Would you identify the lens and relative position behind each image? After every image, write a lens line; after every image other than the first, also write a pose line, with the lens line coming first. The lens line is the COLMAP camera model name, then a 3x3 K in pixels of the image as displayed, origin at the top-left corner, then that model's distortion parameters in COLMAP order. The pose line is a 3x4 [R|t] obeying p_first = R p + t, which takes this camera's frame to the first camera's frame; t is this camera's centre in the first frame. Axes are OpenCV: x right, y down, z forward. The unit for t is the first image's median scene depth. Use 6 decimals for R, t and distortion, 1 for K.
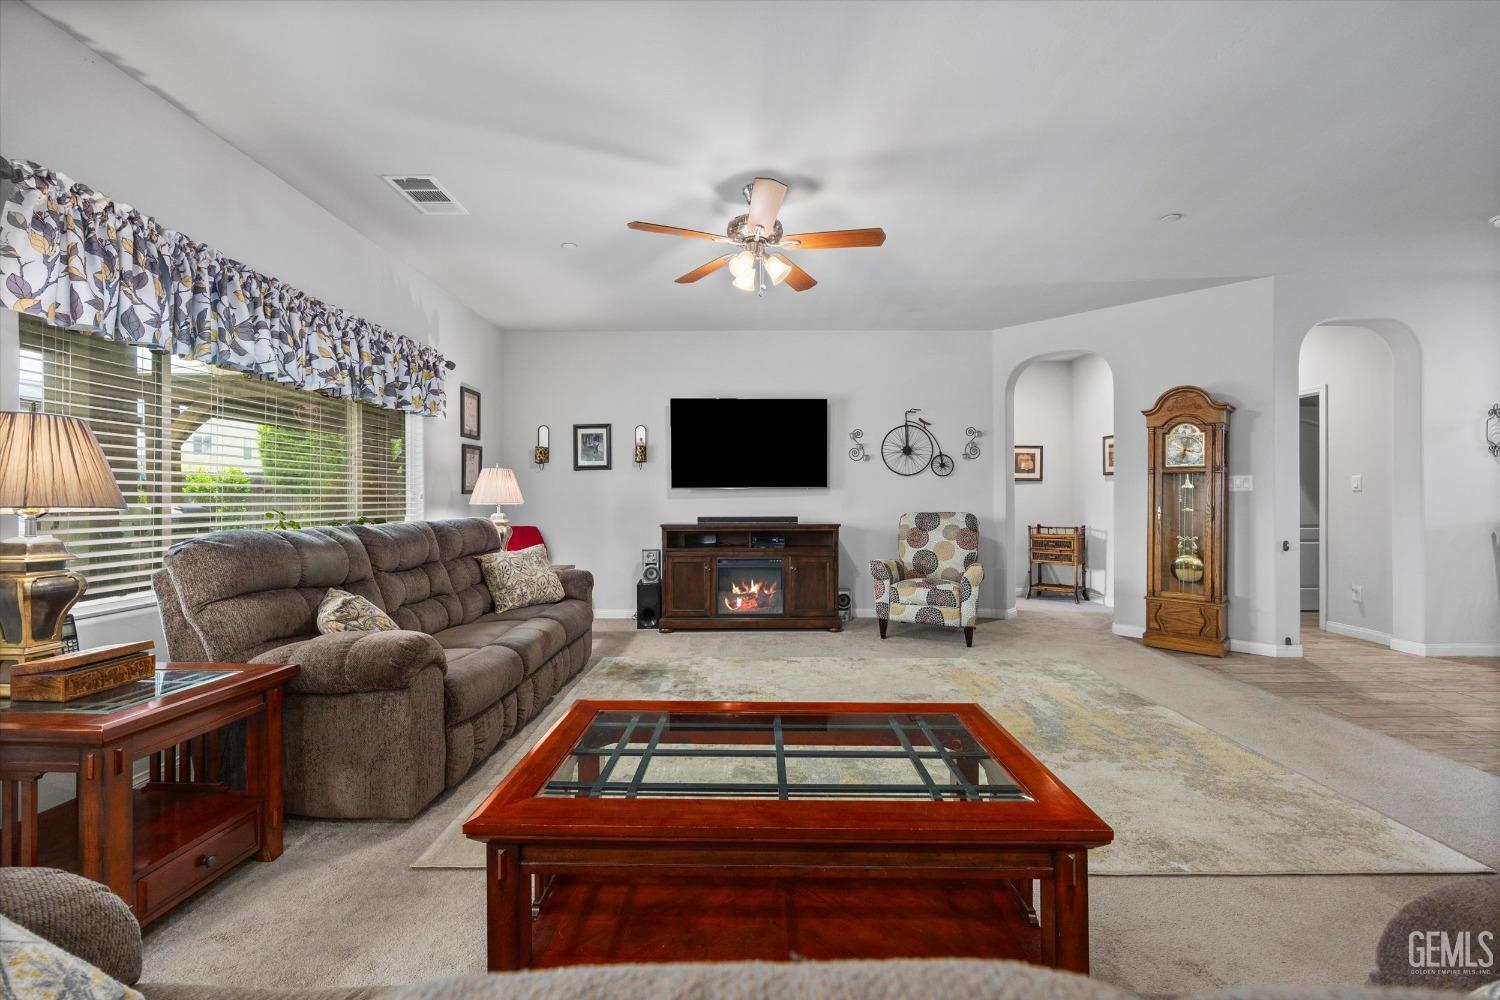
lens RADIAL K [[607.8, 0, 750.0], [0, 607.8, 500.0], [0, 0, 1]] dist [-0.000719, 0.000022]
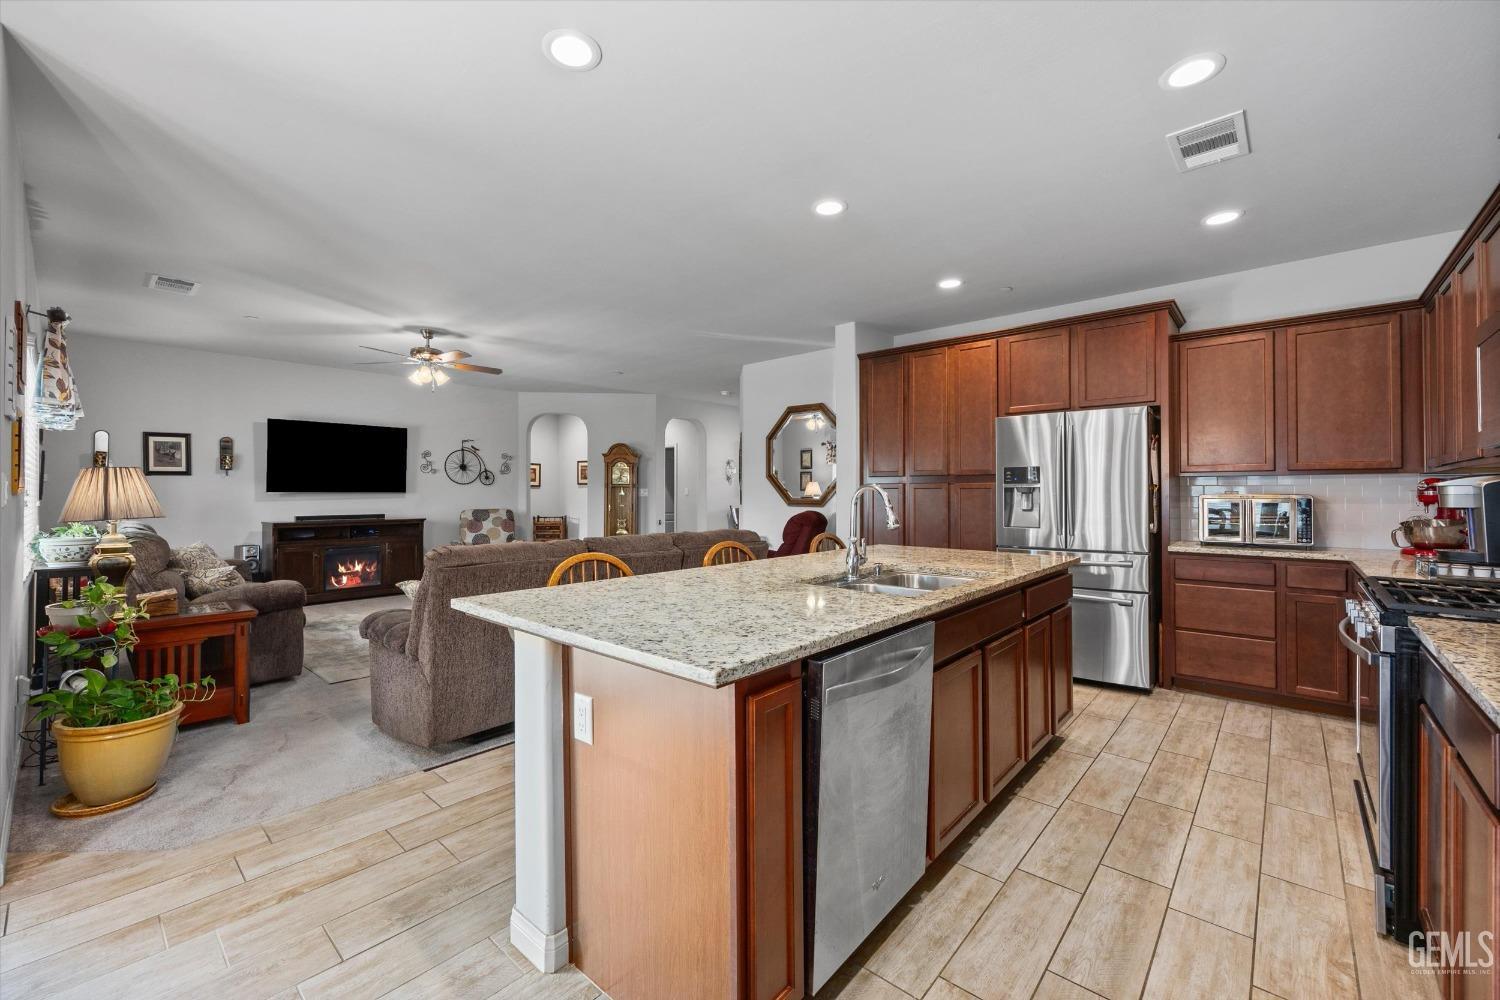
lens RADIAL K [[614.4, 0, 746.0], [0, 614.4, 490.3], [0, 0, 1]] dist [-0.003280, -0.000212]
pose [[0.665706, 0.004881, 0.746198, -0.436341], [-0.001686, 0.999986, -0.005037, -0.021636], [-0.746212, 0.002096, 0.665705, -0.548783]]
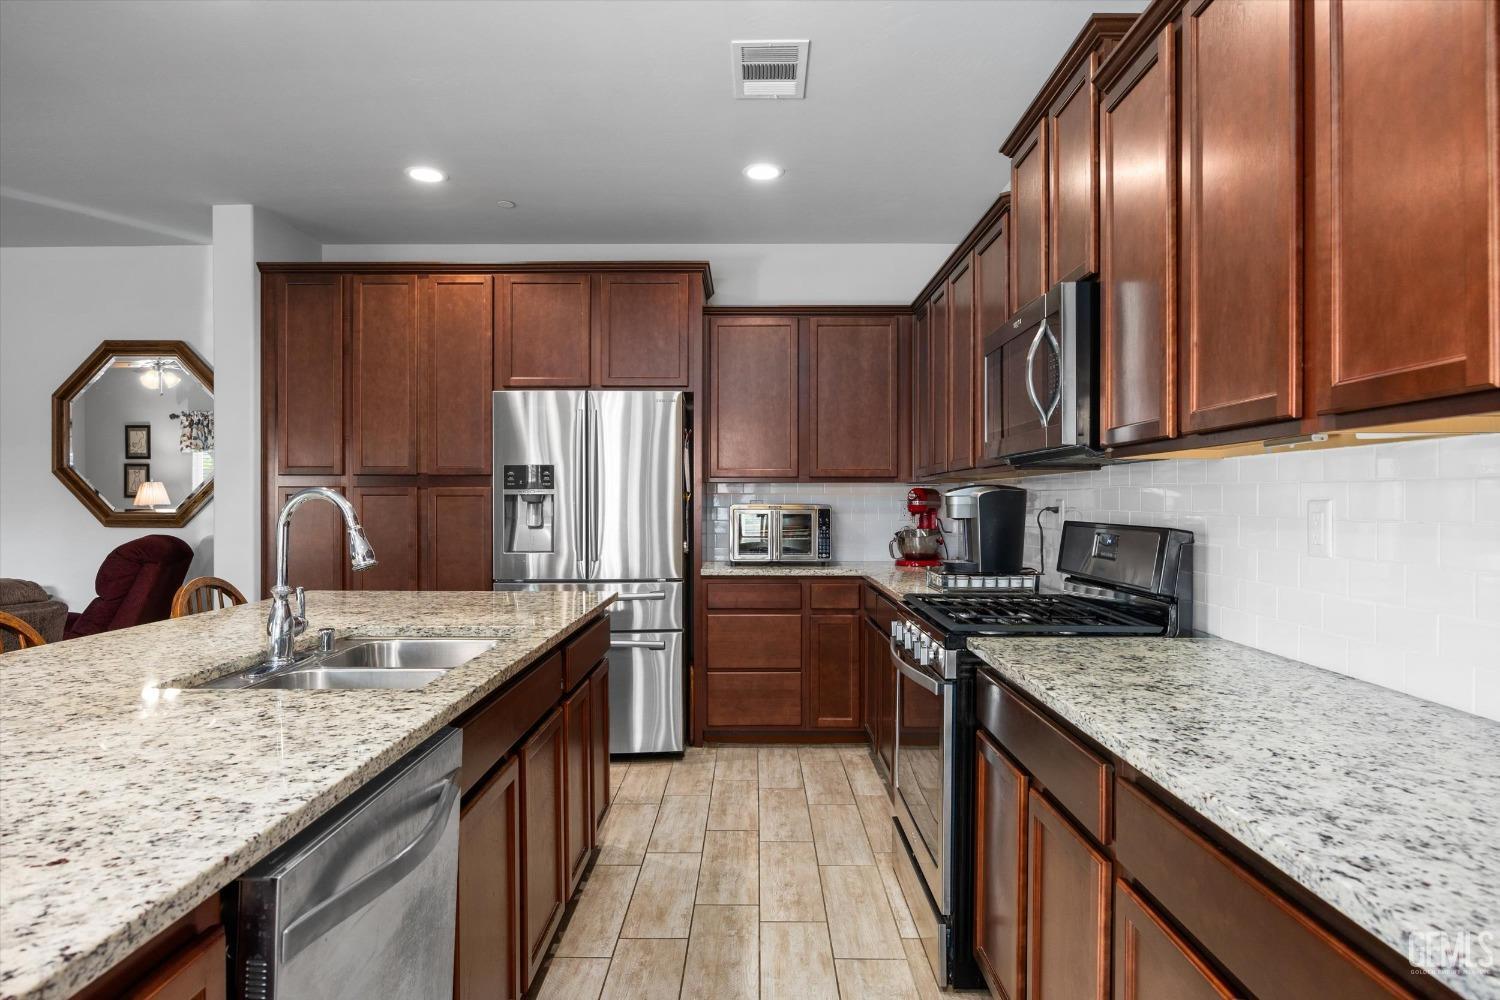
lens RADIAL K [[866.1, 0, 747.8], [0, 866.1, 505.6], [0, 0, 1]] dist [-0.011077, 0.001644]
pose [[0.004408, -0.003230, 0.999985, -0.377257], [-0.001653, 0.999993, 0.003237, -0.023098], [-0.999989, -0.001667, 0.004403, -0.480727]]
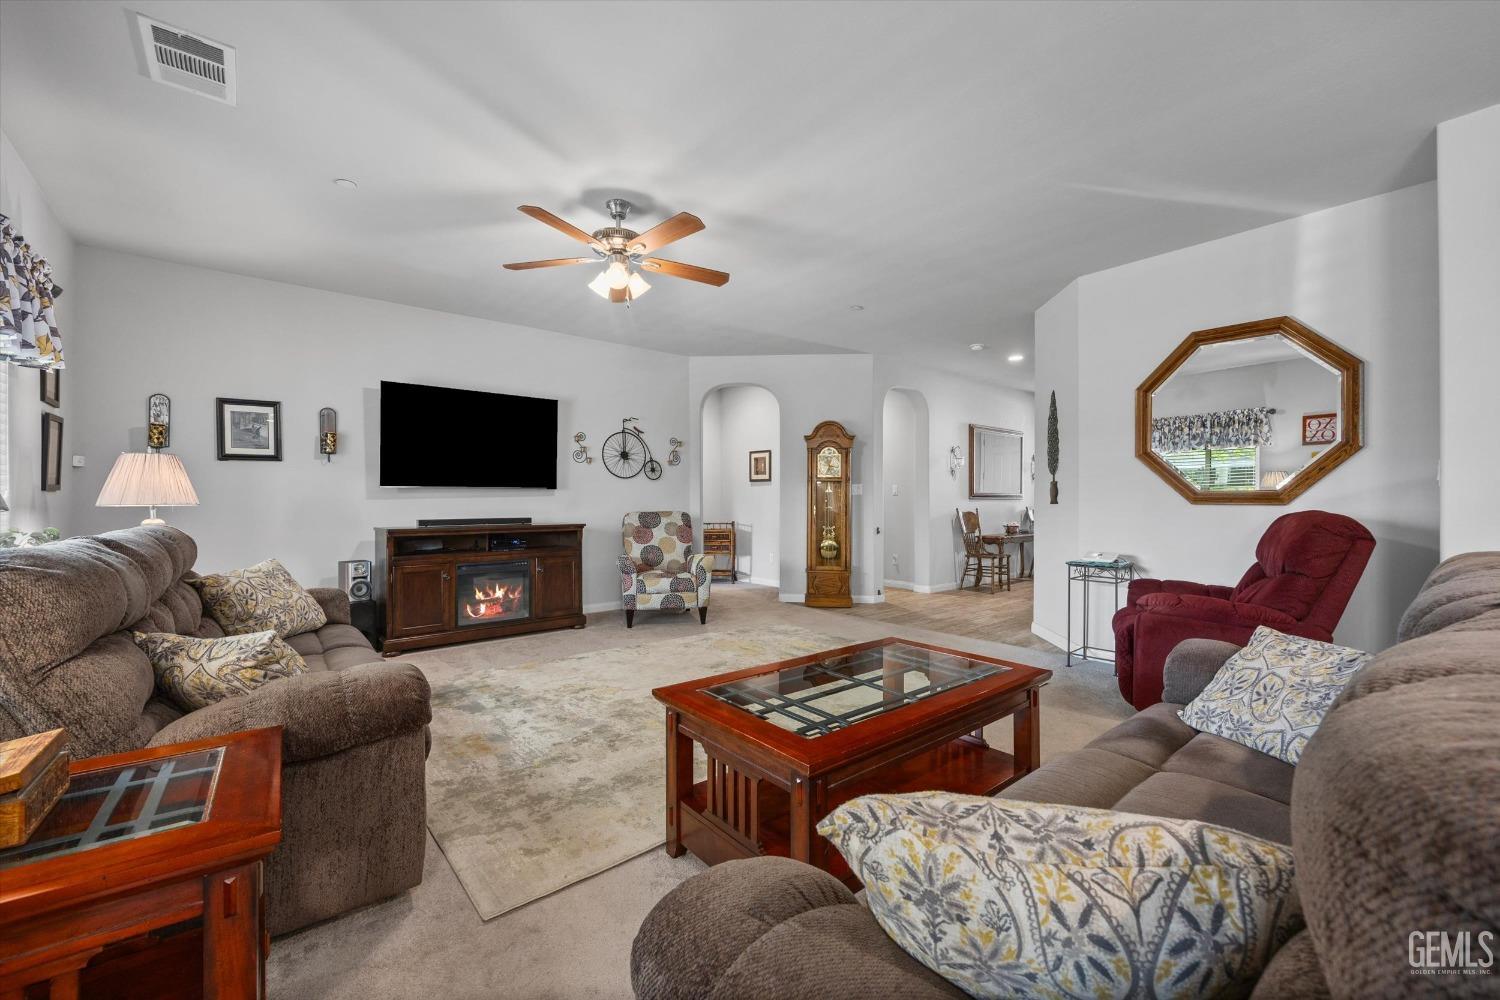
lens RADIAL K [[604.7, 0, 739.6], [0, 604.7, 503.8], [0, 0, 1]] dist [0.000281, 0.000029]
pose [[0.771368, -0.002553, 0.636384, -0.303536], [0.000057, 0.999992, 0.003942, 0.001407], [-0.636389, -0.003004, 0.771362, 0.036981]]
